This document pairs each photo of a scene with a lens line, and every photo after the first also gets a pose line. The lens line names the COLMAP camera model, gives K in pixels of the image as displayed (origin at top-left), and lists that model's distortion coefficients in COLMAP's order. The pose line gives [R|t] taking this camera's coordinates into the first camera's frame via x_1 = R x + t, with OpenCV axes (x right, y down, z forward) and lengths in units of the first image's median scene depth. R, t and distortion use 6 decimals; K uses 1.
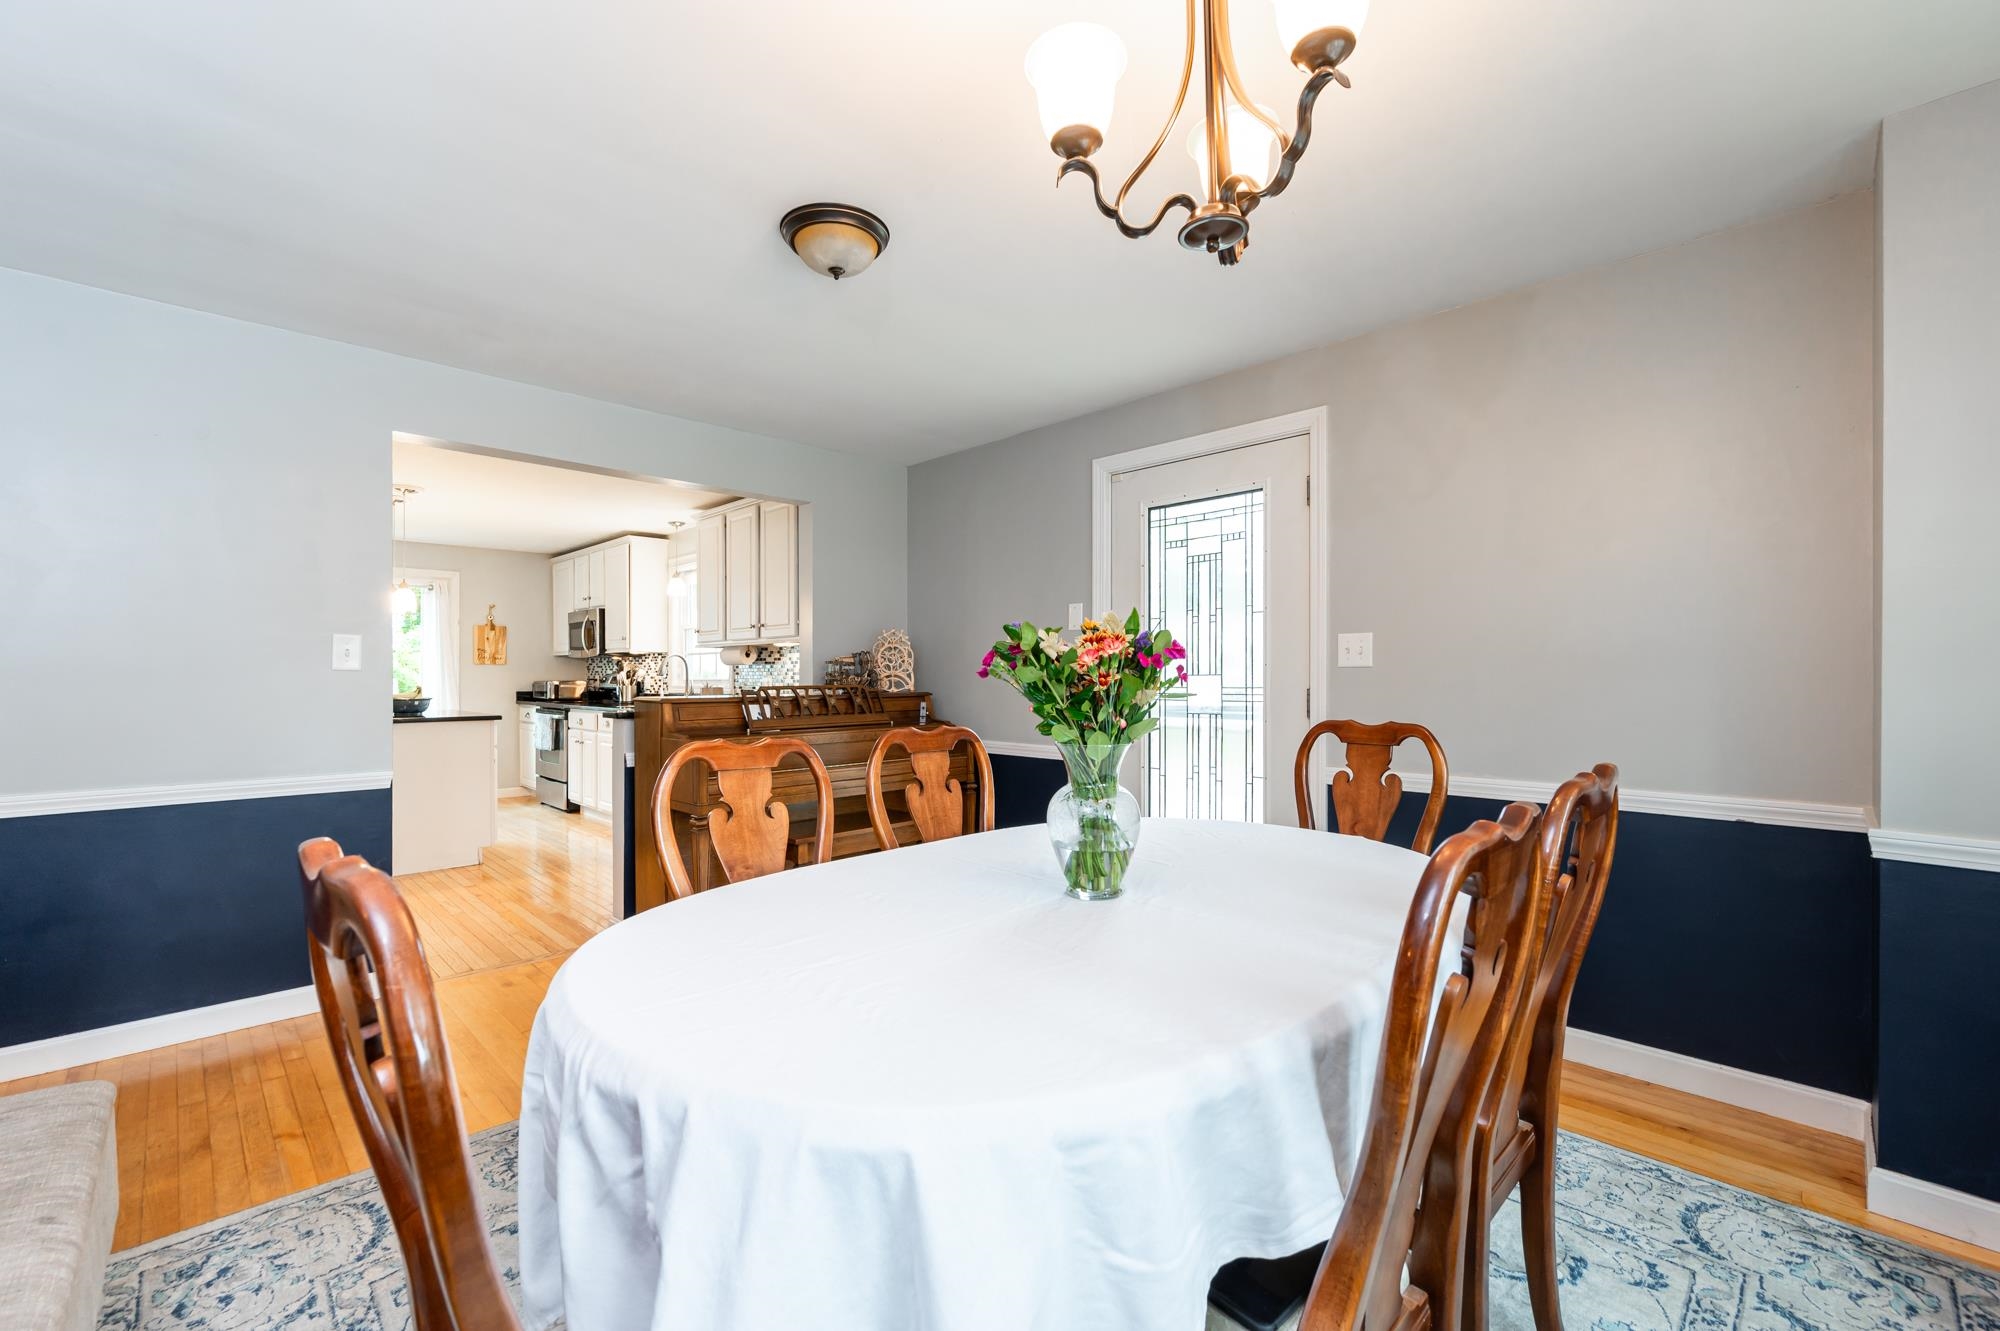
lens RADIAL K [[826.5, 0, 989.4], [0, 826.5, 671.4], [0, 0, 1]] dist [-0.000390, 0.000034]
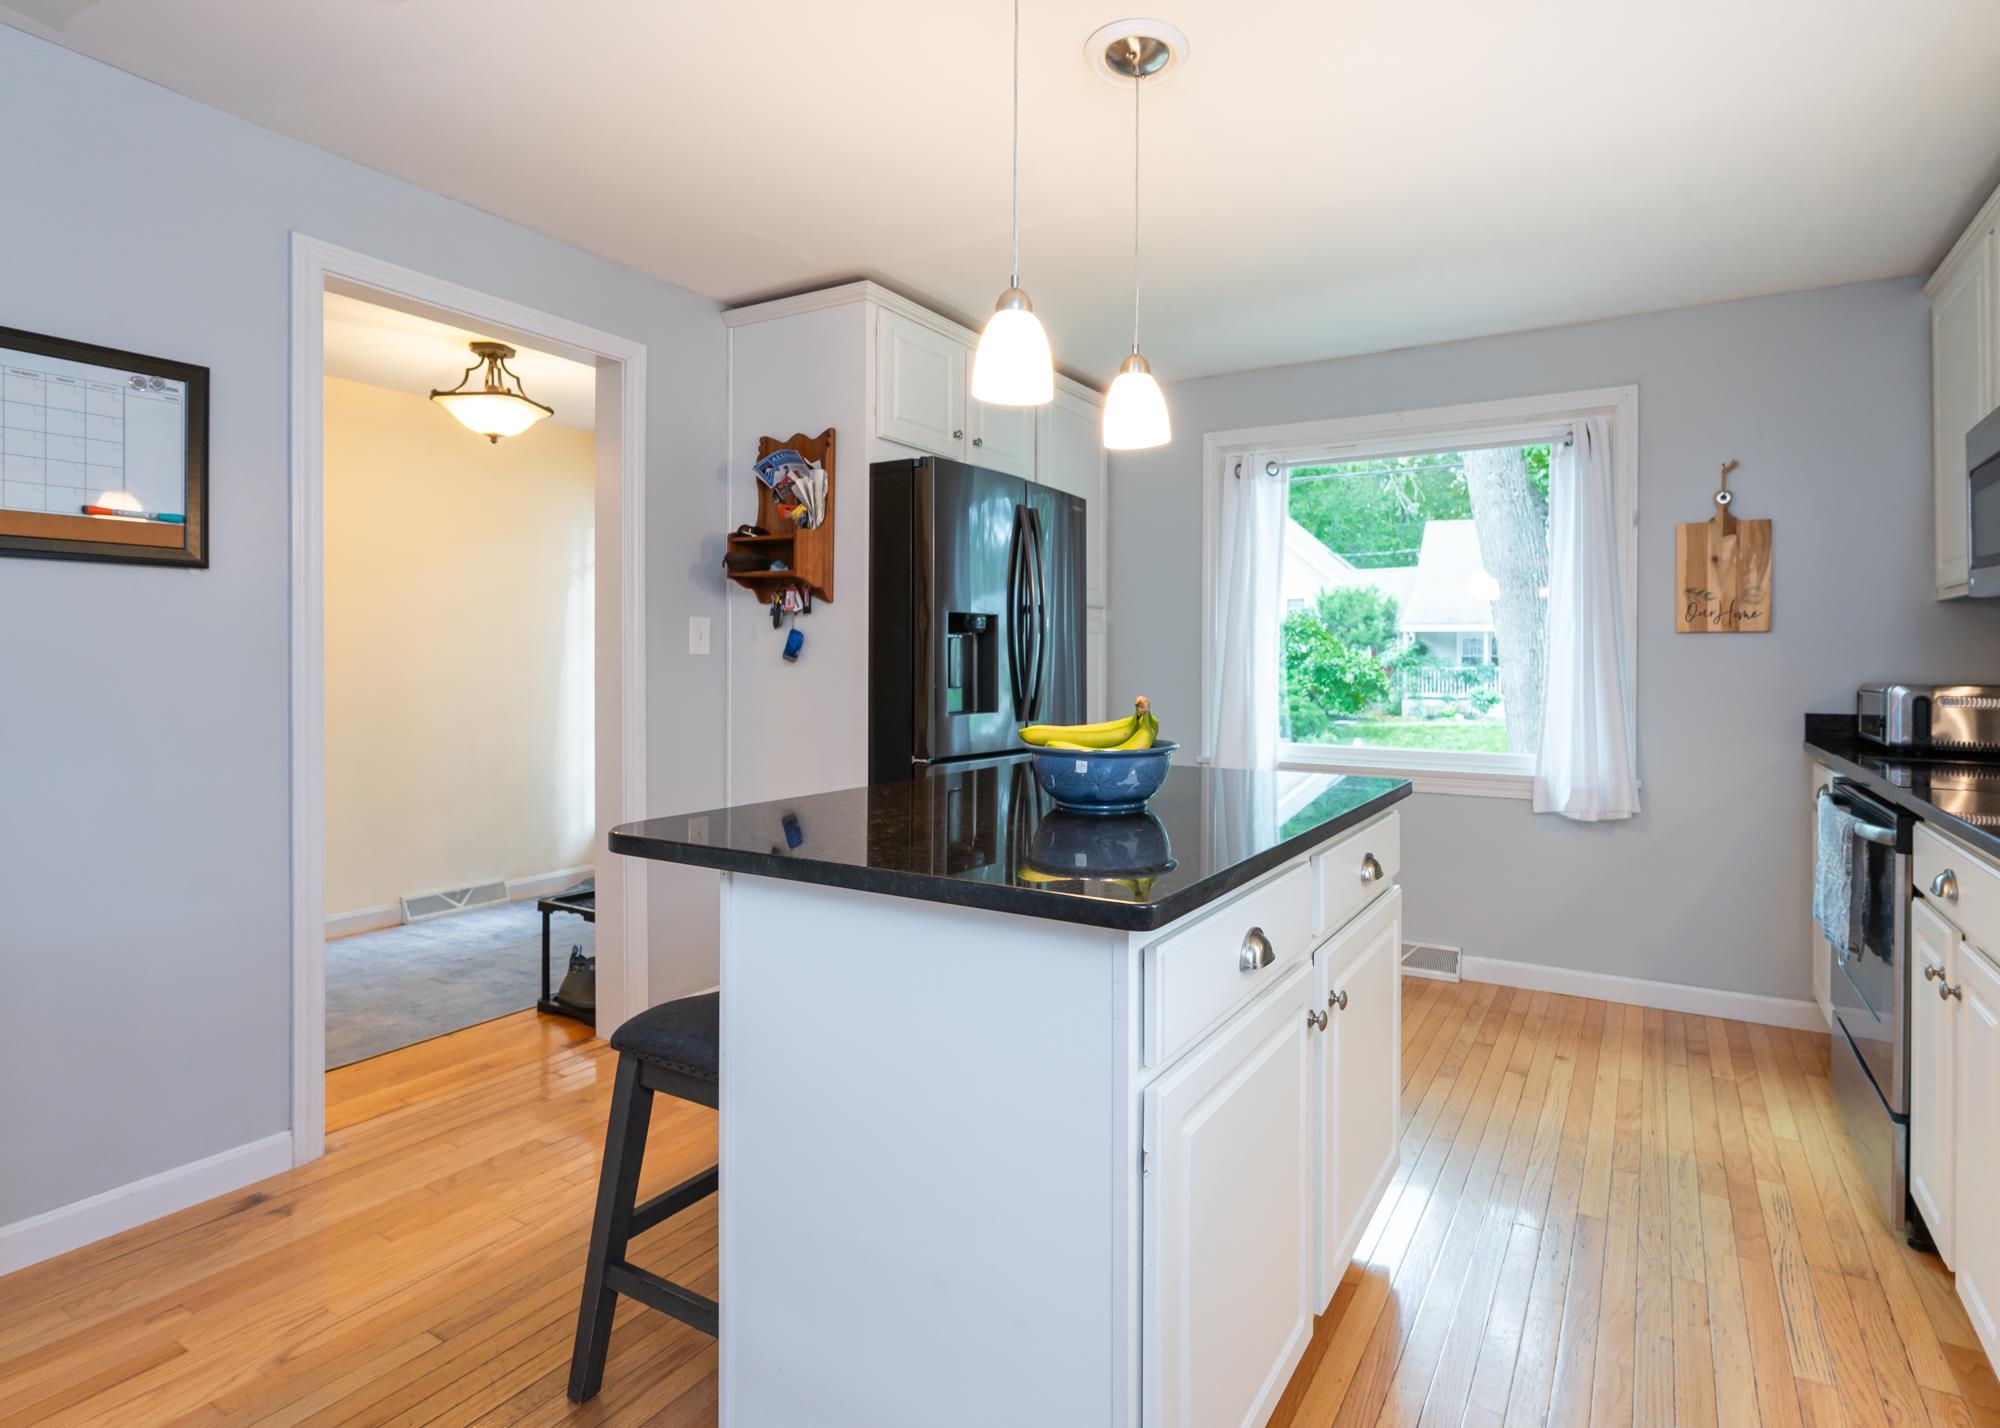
lens RADIAL K [[1009.5, 0, 1085.7], [0, 1009.5, 665.0], [0, 0, 1]] dist [-0.003783, -0.000131]
pose [[0.282140, 0.004866, -0.959361, -0.588569], [0.000466, 0.999986, 0.005209, 0.006221], [0.959373, -0.001917, 0.282134, 1.350446]]
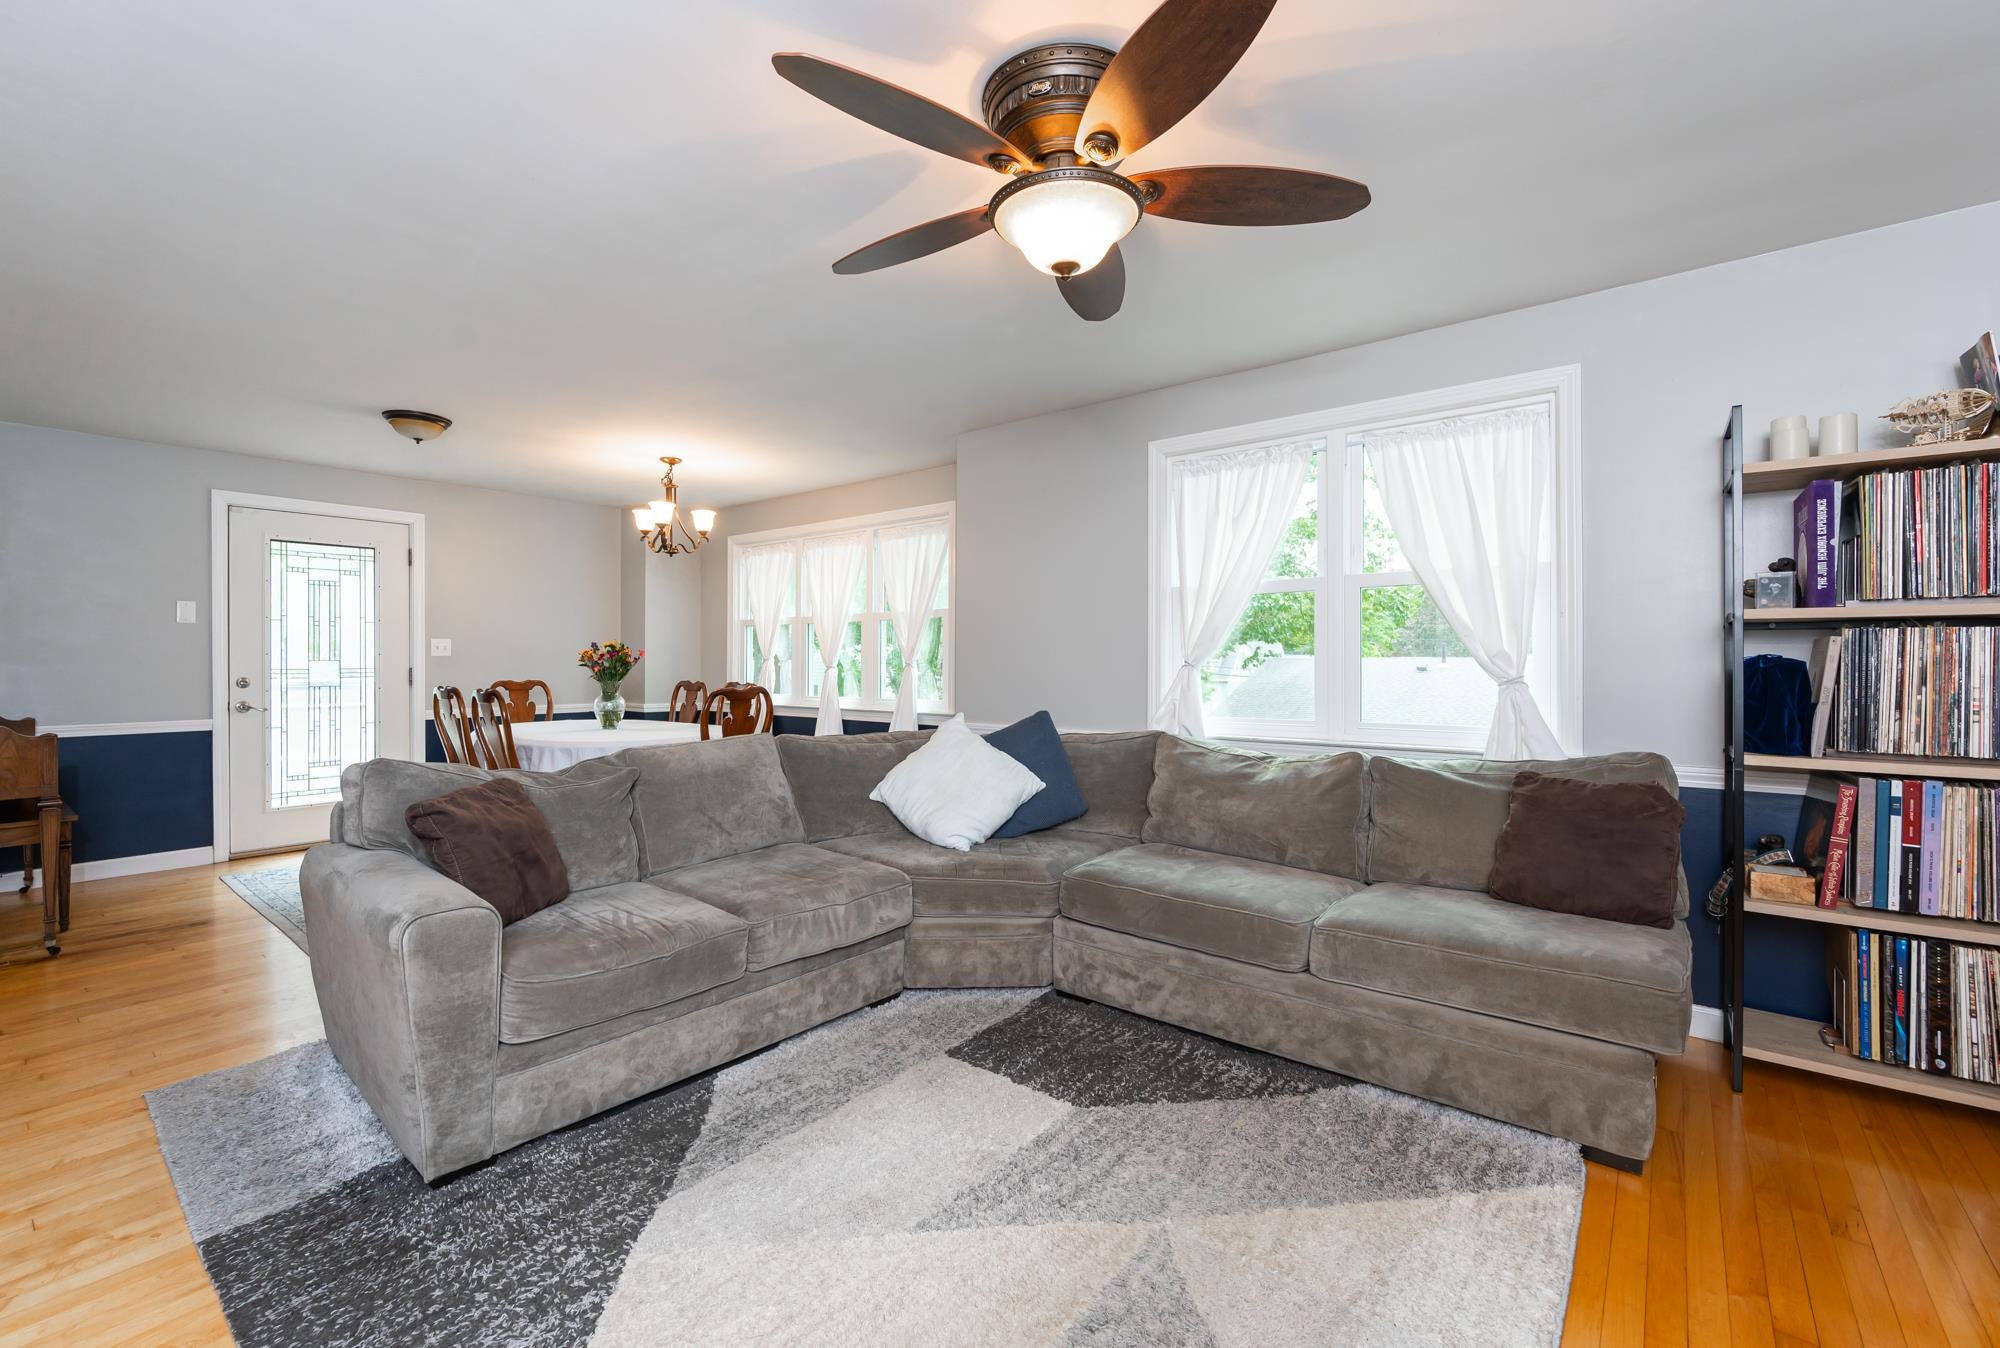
lens RADIAL K [[831.3, 0, 997.1], [0, 831.3, 662.9], [0, 0, 1]] dist [-0.001430, 0.000015]
pose [[-0.116793, -0.002477, 0.993153, -1.332165], [-0.002646, 0.999994, 0.002183, 0.002073], [-0.993153, -0.002373, -0.116799, -0.044247]]
